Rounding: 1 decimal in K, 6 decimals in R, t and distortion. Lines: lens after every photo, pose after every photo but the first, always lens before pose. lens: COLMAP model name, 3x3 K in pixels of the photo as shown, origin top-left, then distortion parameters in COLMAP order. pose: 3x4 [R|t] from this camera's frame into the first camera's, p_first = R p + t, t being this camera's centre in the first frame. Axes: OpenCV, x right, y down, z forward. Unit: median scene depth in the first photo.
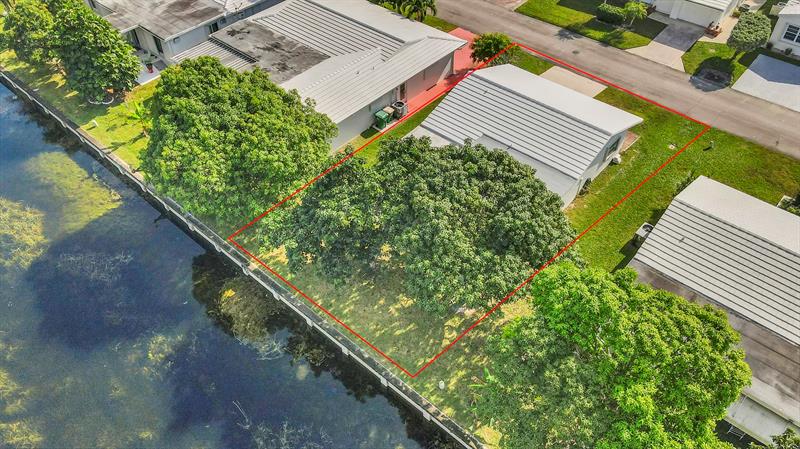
lens RADIAL K [[594.9, 0, 400.0], [0, 594.9, 224.5], [0, 0, 1]] dist [0.014799, 0.006019]
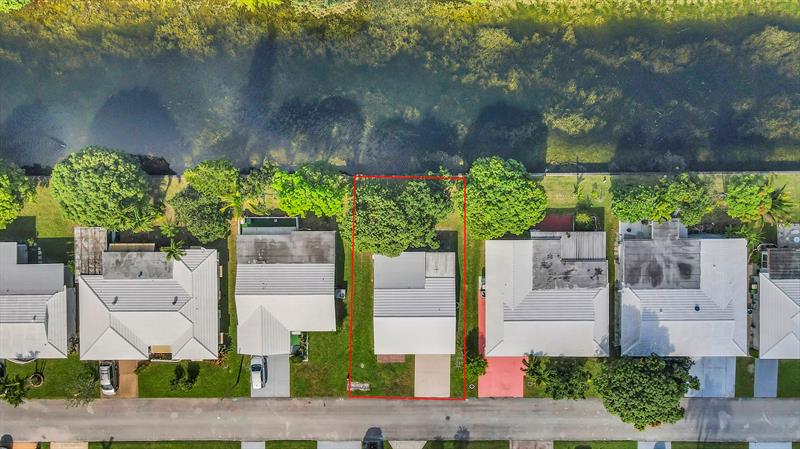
lens RADIAL K [[594.9, 0, 400.0], [0, 594.9, 224.5], [0, 0, 1]] dist [0.014799, 0.006019]
pose [[-0.744689, 0.666802, 0.028531, -0.003862], [-0.463367, -0.547312, 0.696951, -1.161082], [0.480344, 0.505791, 0.716551, -0.521594]]
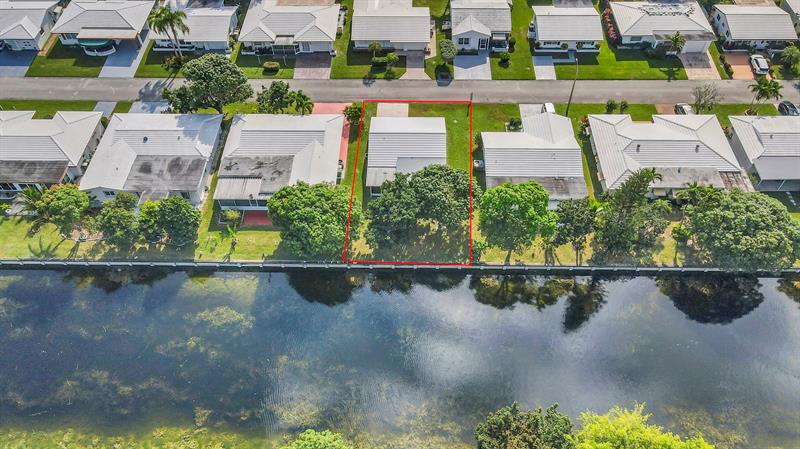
lens RADIAL K [[594.9, 0, 400.0], [0, 594.9, 224.5], [0, 0, 1]] dist [0.014799, 0.006019]
pose [[0.761804, -0.506075, 0.404403, -0.685354], [0.465959, 0.861755, 0.200650, -0.298998], [-0.450040, 0.035579, 0.892299, -0.745152]]
